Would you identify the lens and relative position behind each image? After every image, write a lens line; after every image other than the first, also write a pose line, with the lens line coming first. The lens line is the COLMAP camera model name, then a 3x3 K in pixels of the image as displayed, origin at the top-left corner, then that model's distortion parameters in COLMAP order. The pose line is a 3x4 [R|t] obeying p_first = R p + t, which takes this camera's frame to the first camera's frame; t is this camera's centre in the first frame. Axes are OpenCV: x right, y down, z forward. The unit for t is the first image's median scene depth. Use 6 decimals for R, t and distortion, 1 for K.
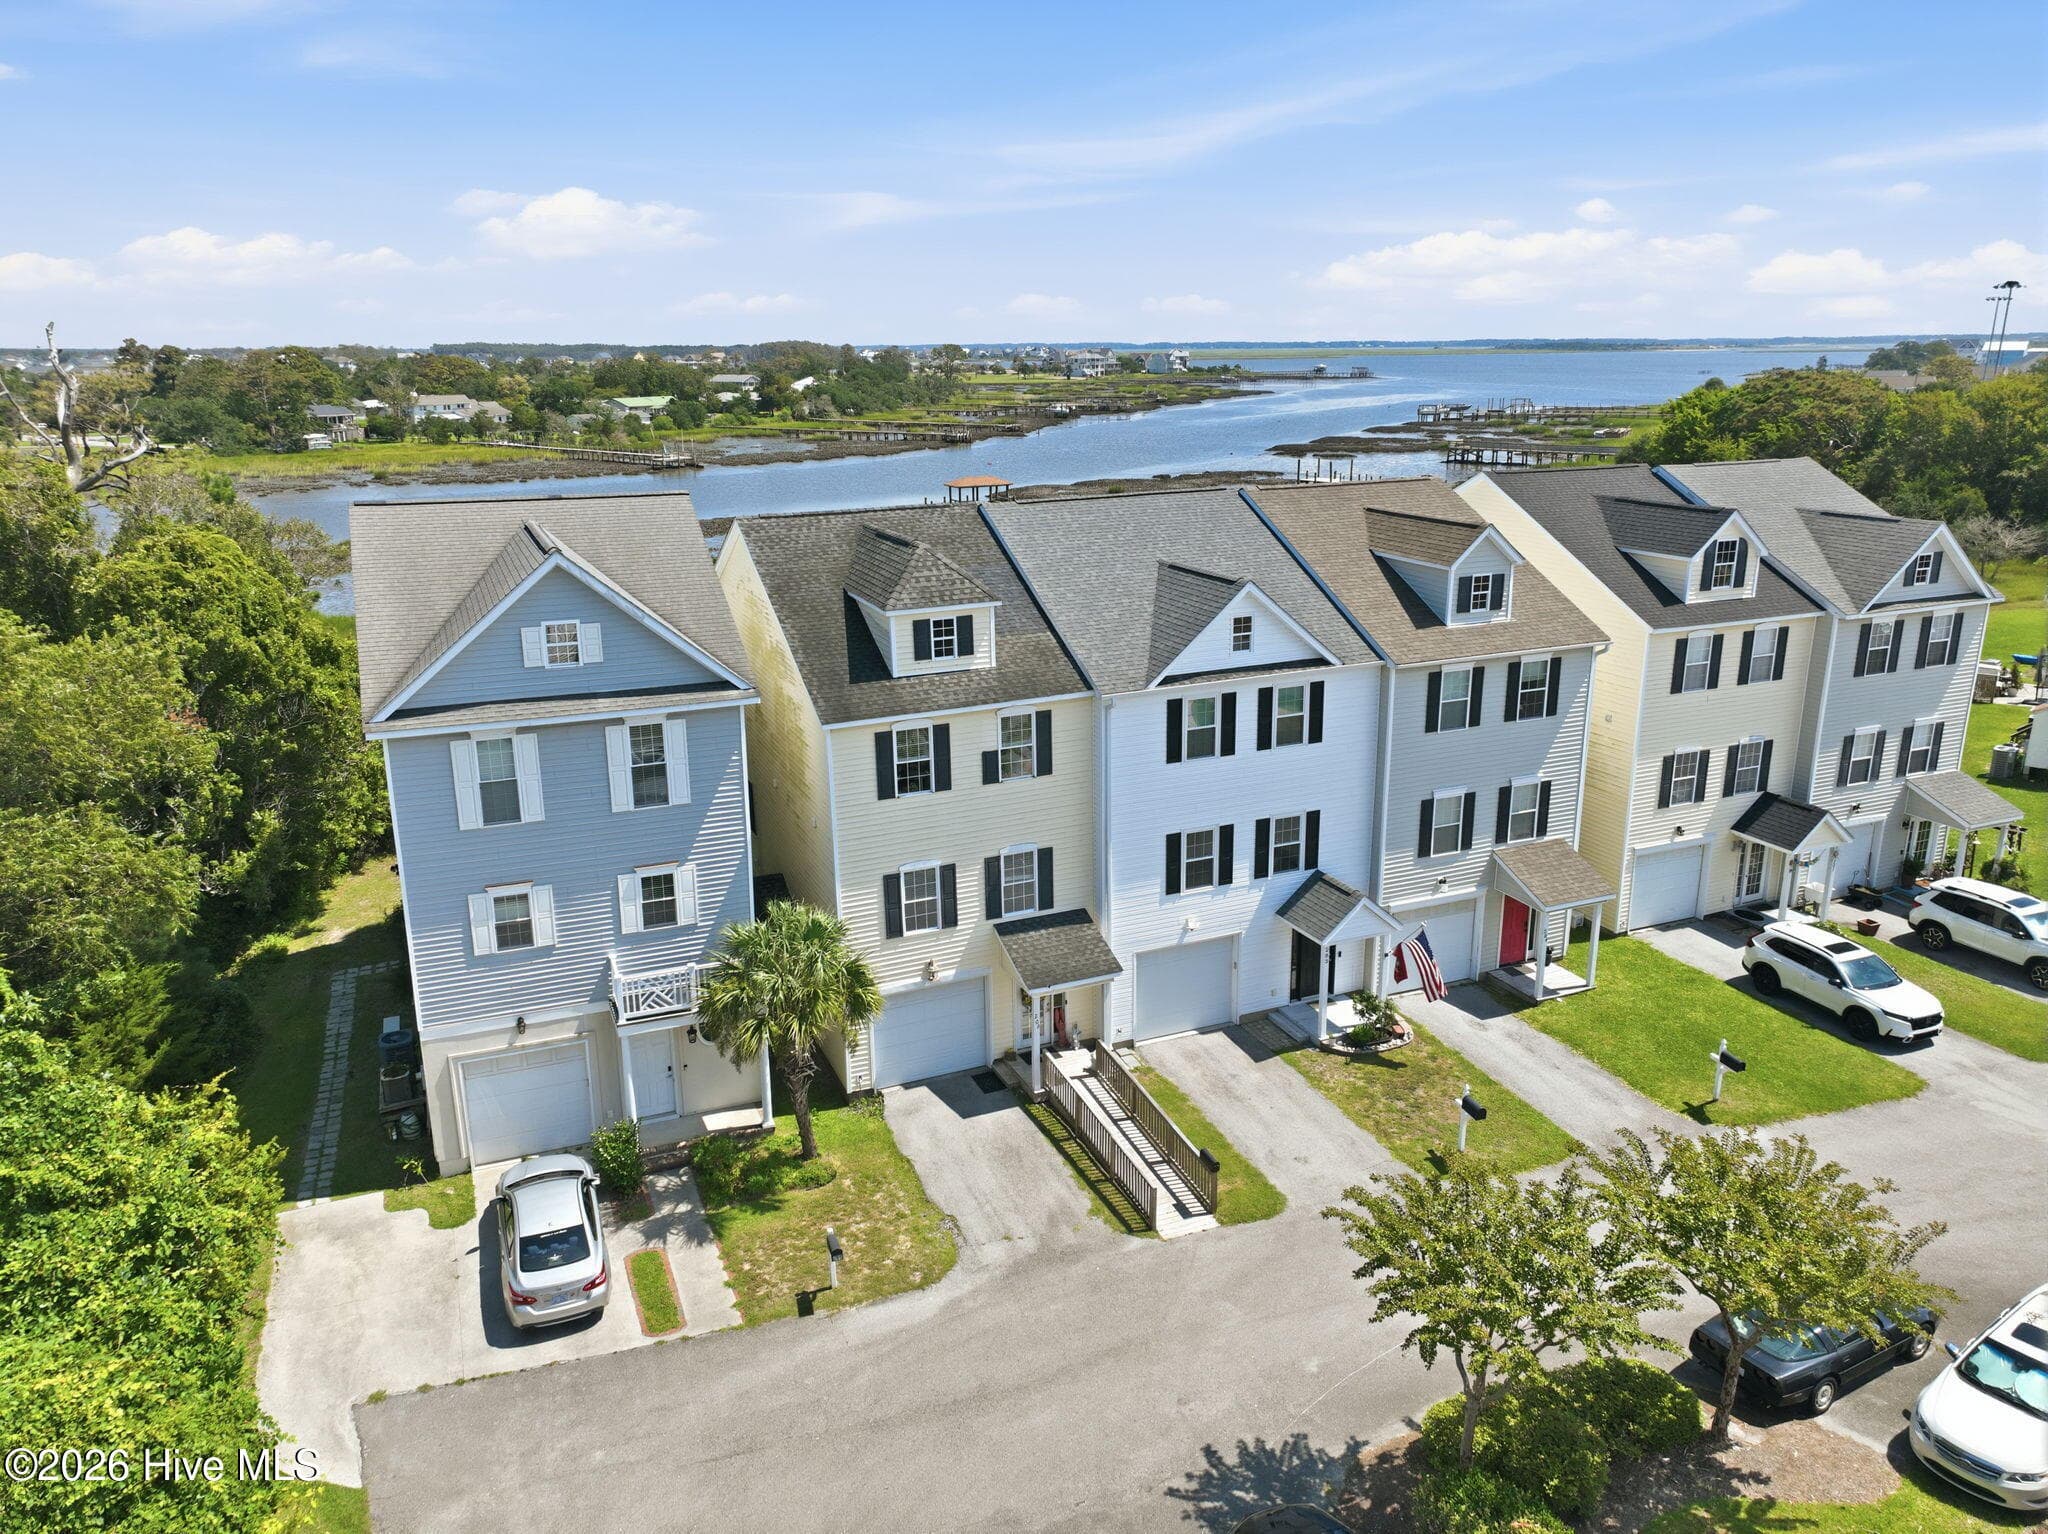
lens RADIAL K [[1449.5, 0, 1033.2], [0, 1449.5, 758.9], [0, 0, 1]] dist [0.004061, 0.013315]
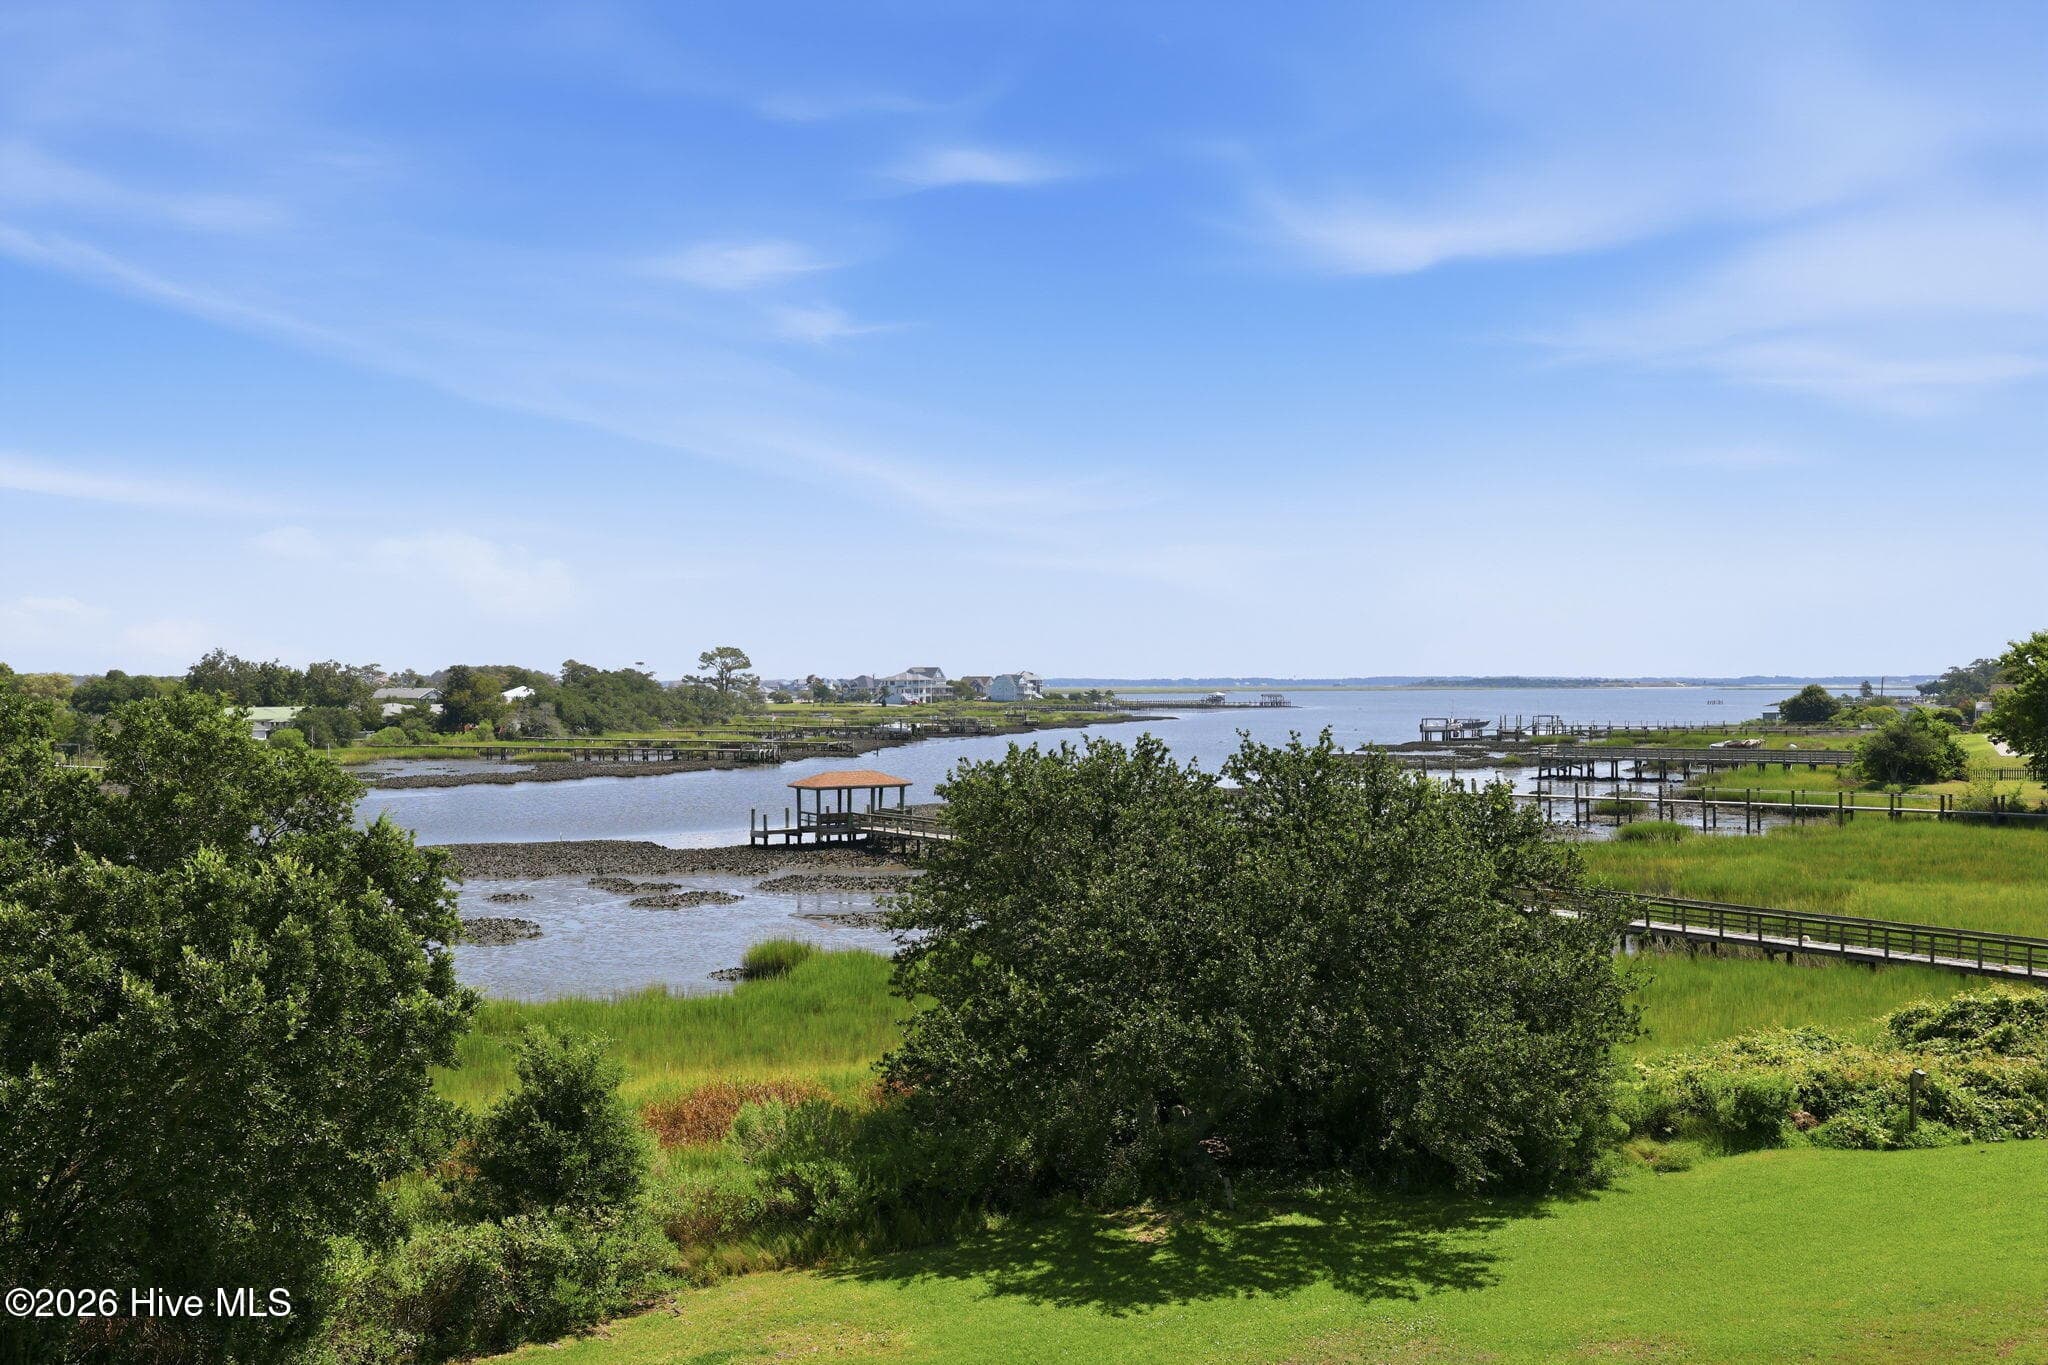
lens RADIAL K [[1960.3, 0, 1021.9], [0, 1960.3, 690.8], [0, 0, 1]] dist [0.051829, 0.000000]
pose [[0.994332, 0.001993, 0.106303, -0.255989], [0.026903, 0.962571, -0.269691, -0.095119], [-0.102861, 0.271022, 0.957061, 1.292277]]
